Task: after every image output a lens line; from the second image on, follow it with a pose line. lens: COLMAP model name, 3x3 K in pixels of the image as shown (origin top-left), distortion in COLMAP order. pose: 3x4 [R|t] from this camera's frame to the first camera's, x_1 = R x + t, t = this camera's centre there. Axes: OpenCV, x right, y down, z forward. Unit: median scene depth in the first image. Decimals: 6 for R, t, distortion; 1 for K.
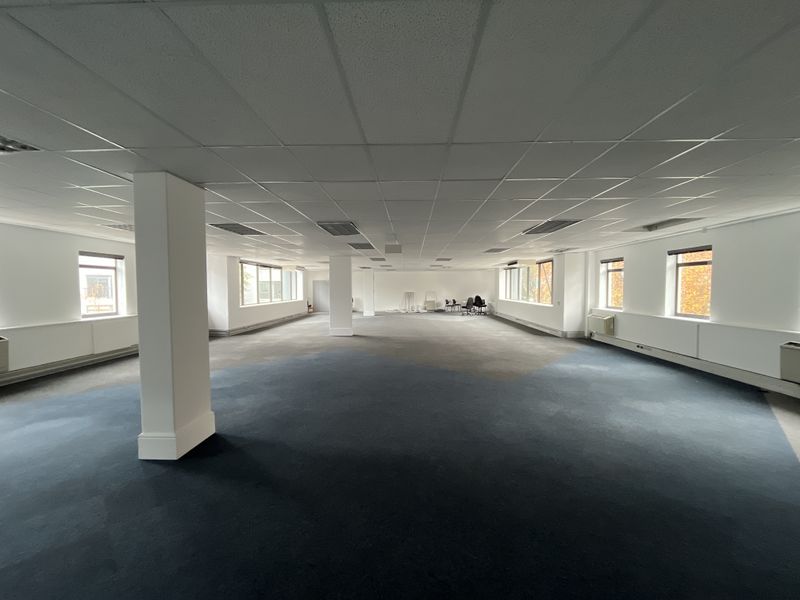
lens RADIAL K [[330.4, 0, 402.5], [0, 330.4, 303.3], [0, 0, 1]] dist [-0.000293, -0.000056]
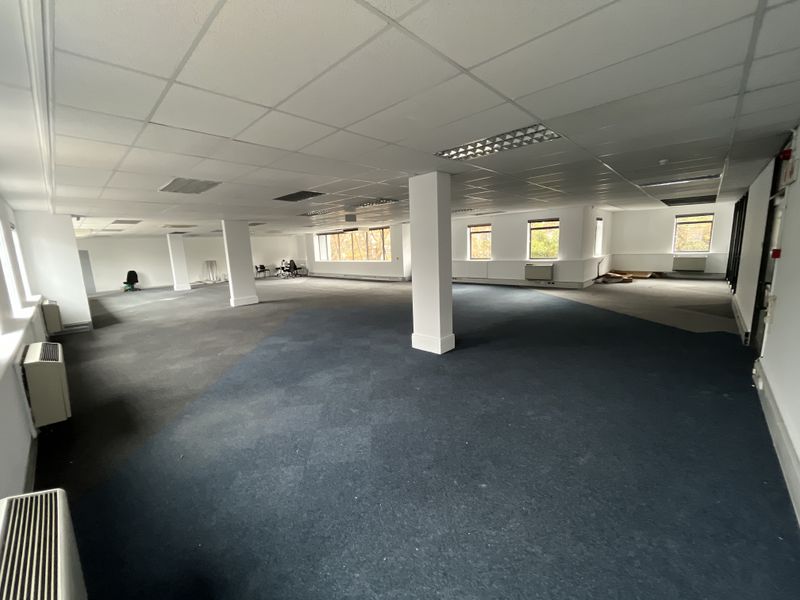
lens RADIAL K [[323.3, 0, 400.0], [0, 323.3, 300.0], [0, 0, 1]] dist [0.000910, 0.000110]
pose [[0.663639, -0.147976, 0.733271, -0.484216], [0.076236, 0.988514, 0.130489, -0.004095], [-0.744158, -0.030696, 0.667298, 0.025160]]
